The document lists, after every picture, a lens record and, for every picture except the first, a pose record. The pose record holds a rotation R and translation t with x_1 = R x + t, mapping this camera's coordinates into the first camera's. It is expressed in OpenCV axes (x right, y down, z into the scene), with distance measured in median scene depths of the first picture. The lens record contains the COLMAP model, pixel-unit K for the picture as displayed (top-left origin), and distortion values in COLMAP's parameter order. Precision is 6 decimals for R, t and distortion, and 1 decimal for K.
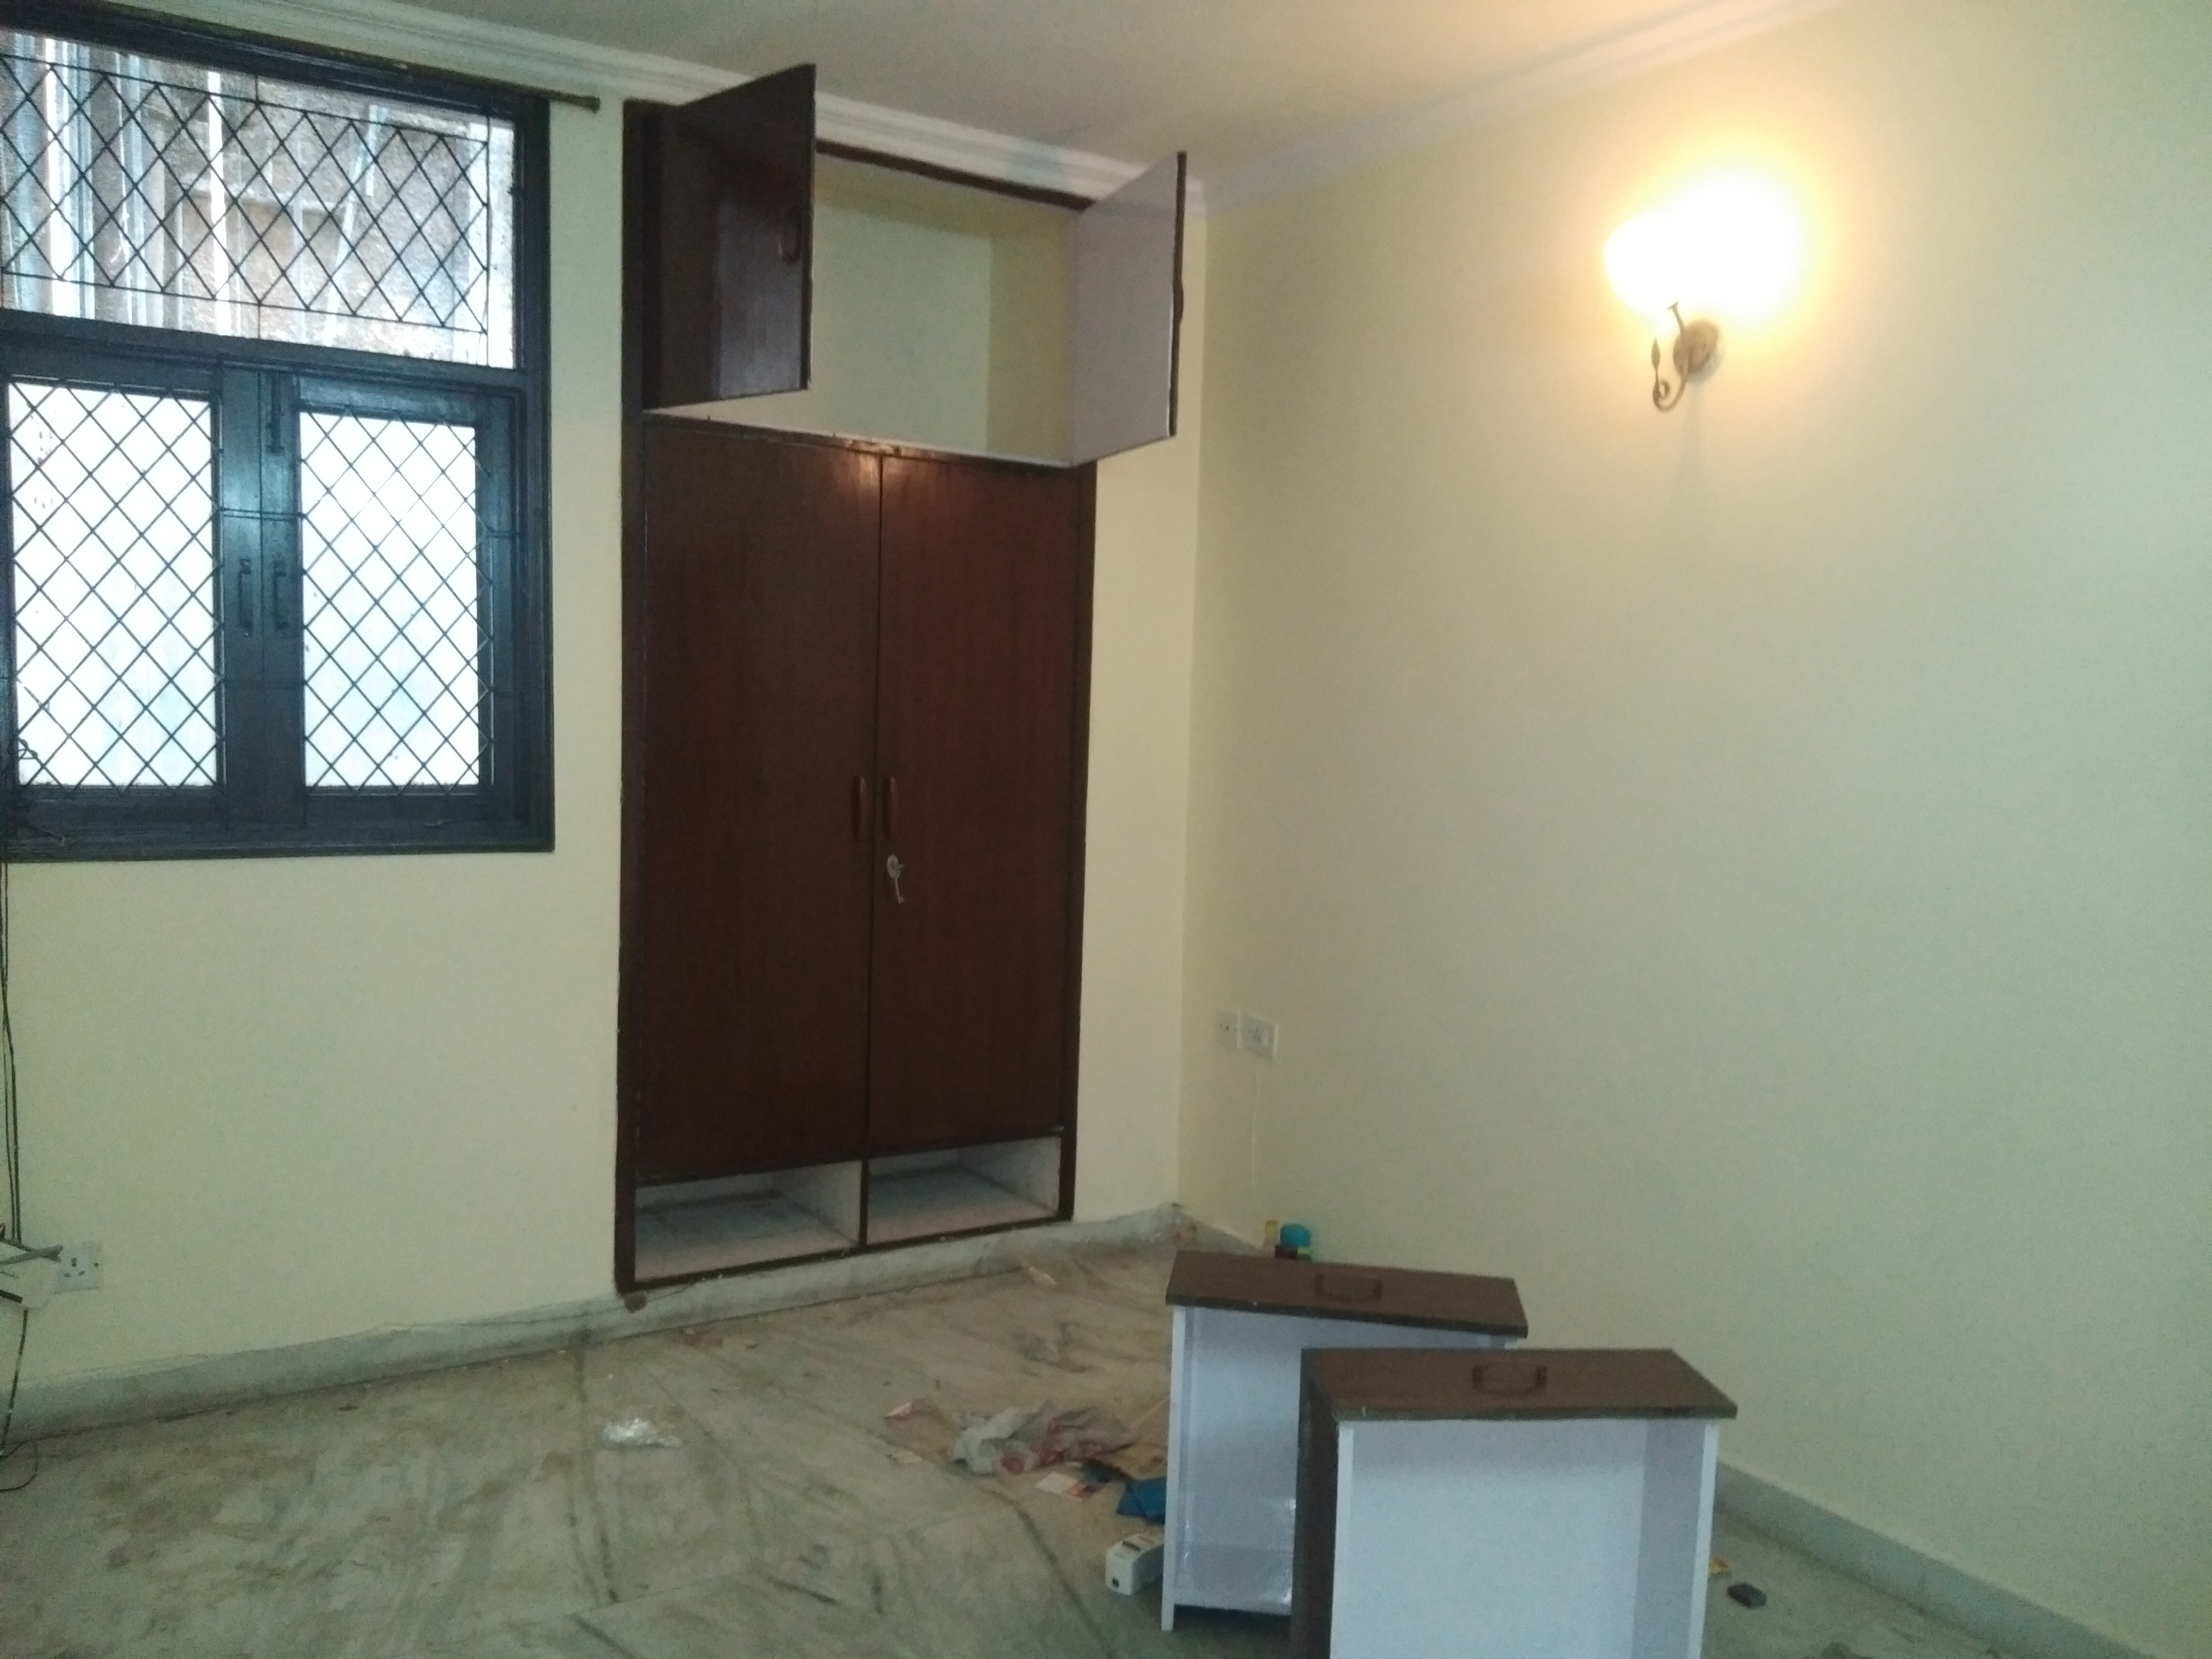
lens RADIAL K [[1630.1, 0, 1110.2], [0, 1630.1, 835.7], [0, 0, 1]] dist [0.078304, -0.139853]
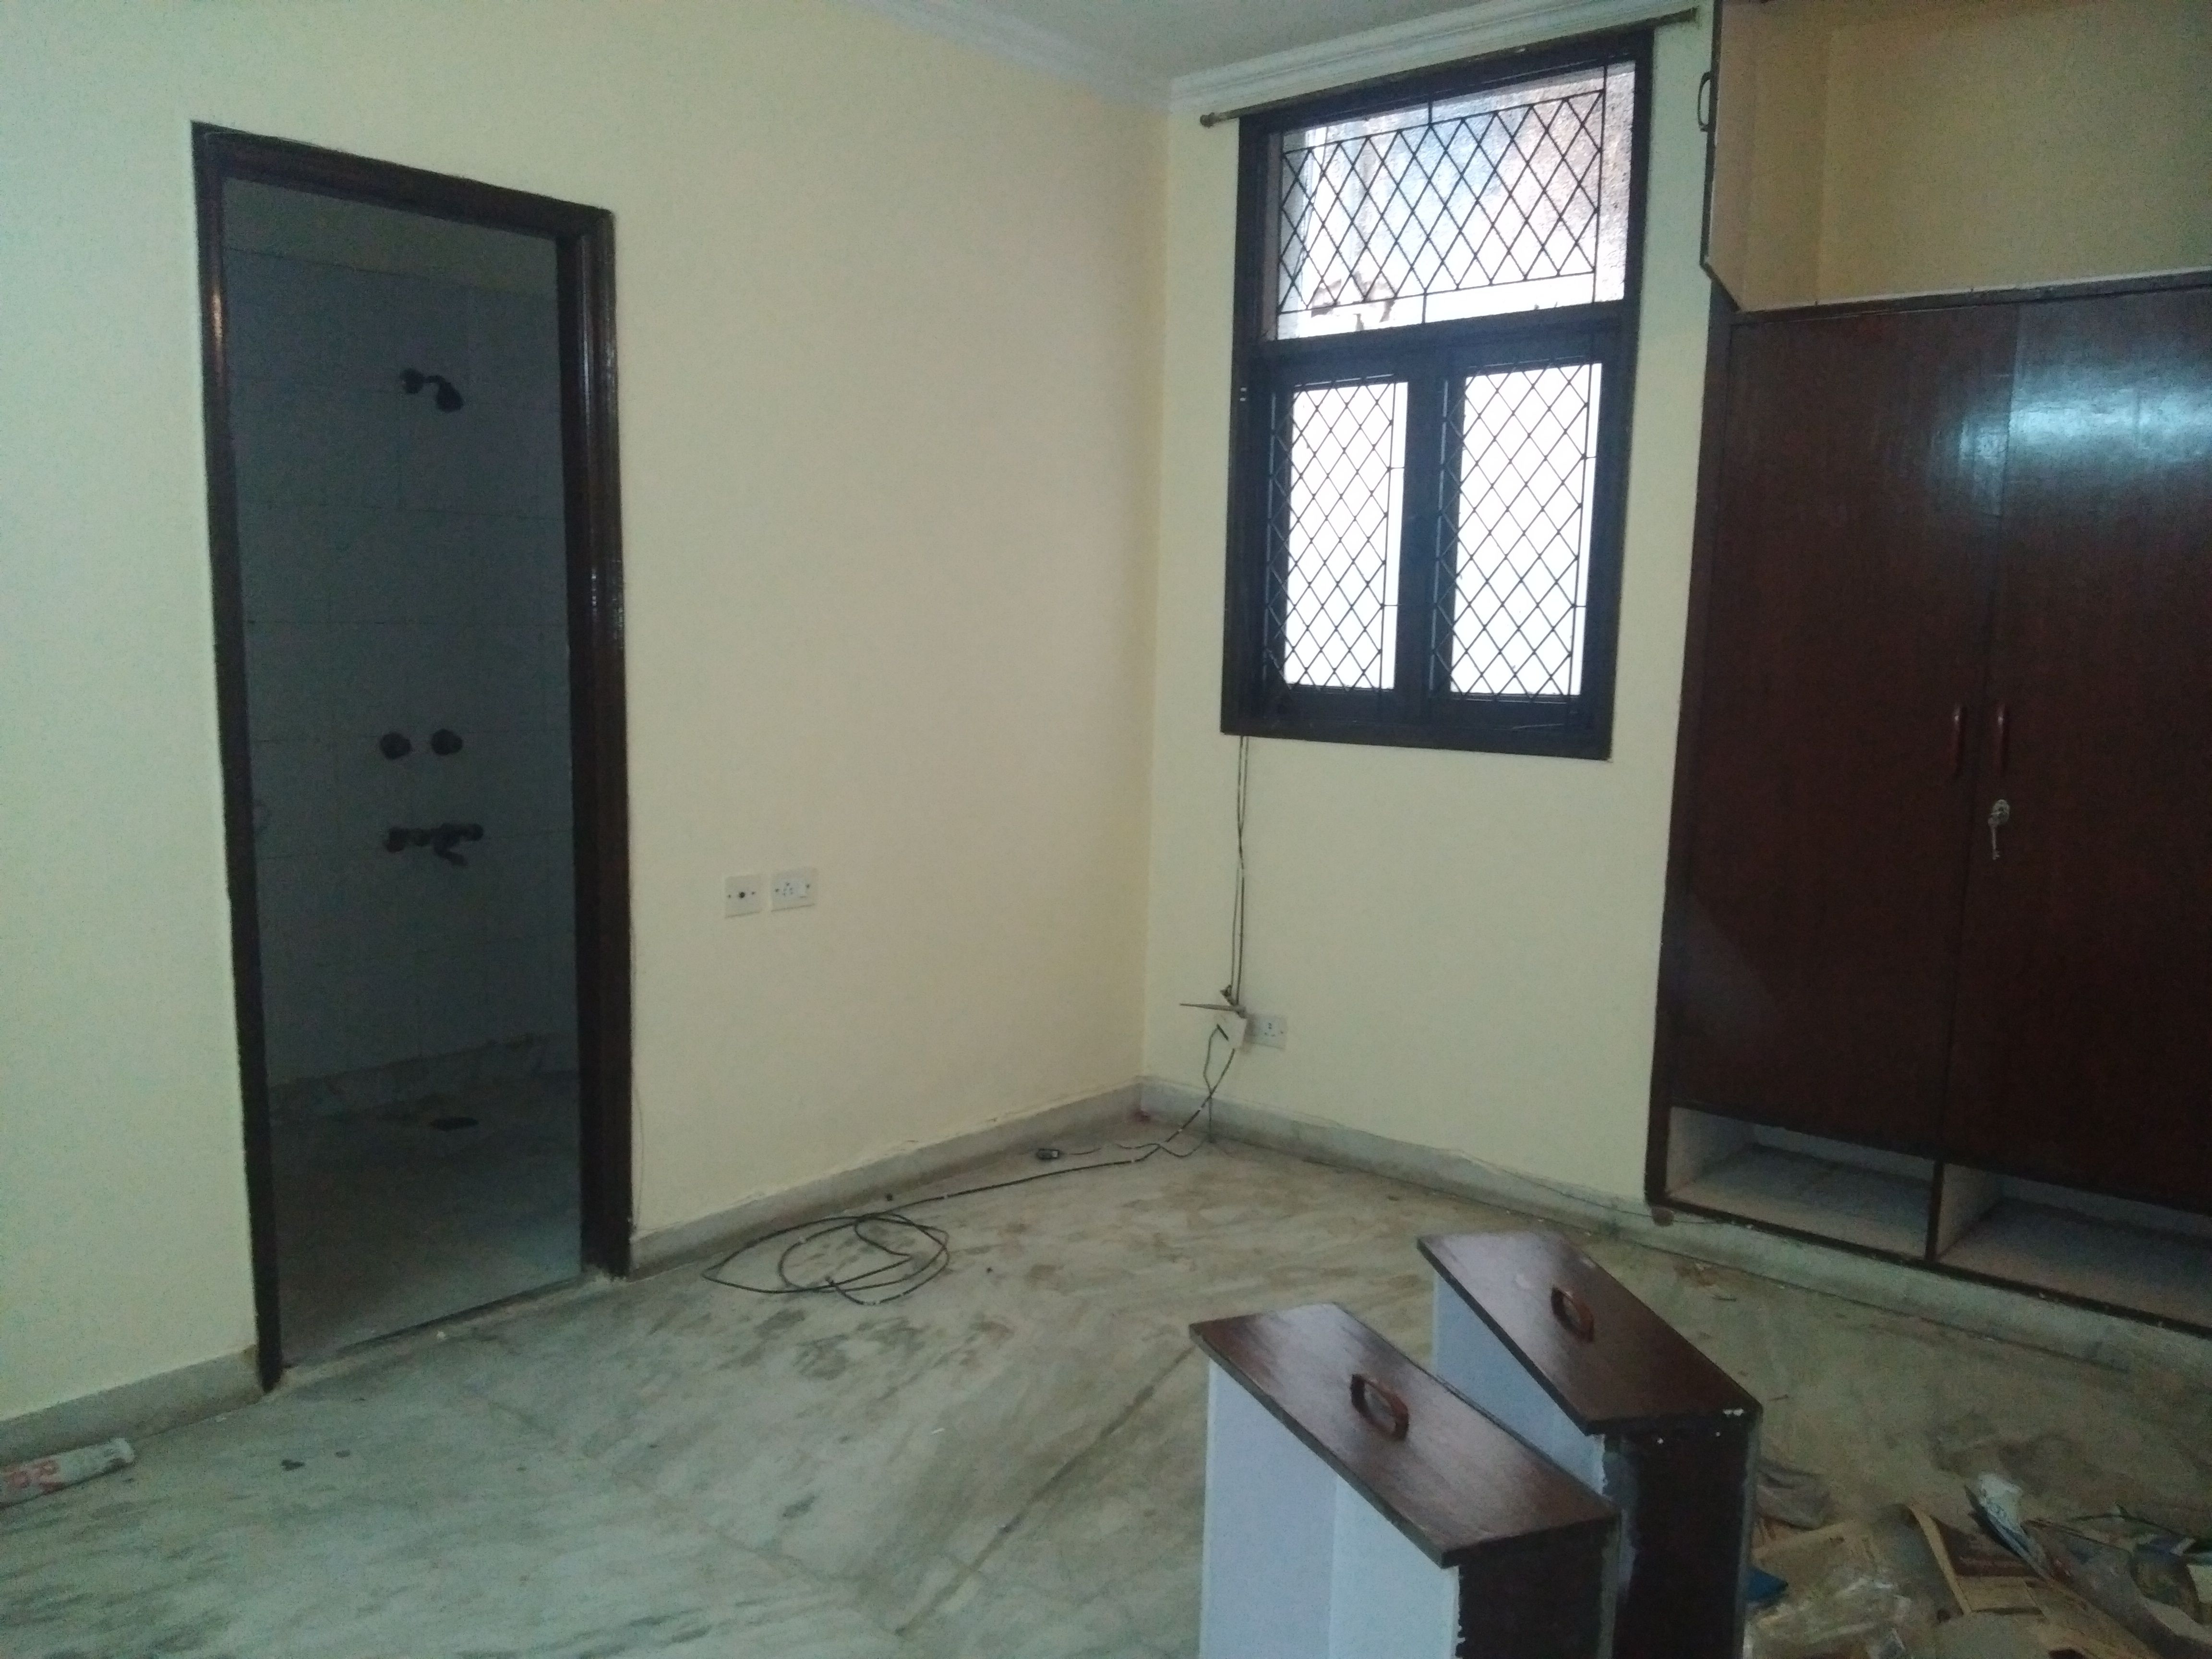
lens RADIAL K [[1690.9, 0, 1112.1], [0, 1690.9, 846.6], [0, 0, 1]] dist [0.075933, -0.157818]
pose [[0.309373, 0.109410, -0.944626, 0.610581], [-0.070611, 0.993260, 0.091917, -0.014365], [0.948315, 0.038264, 0.315014, 0.370803]]
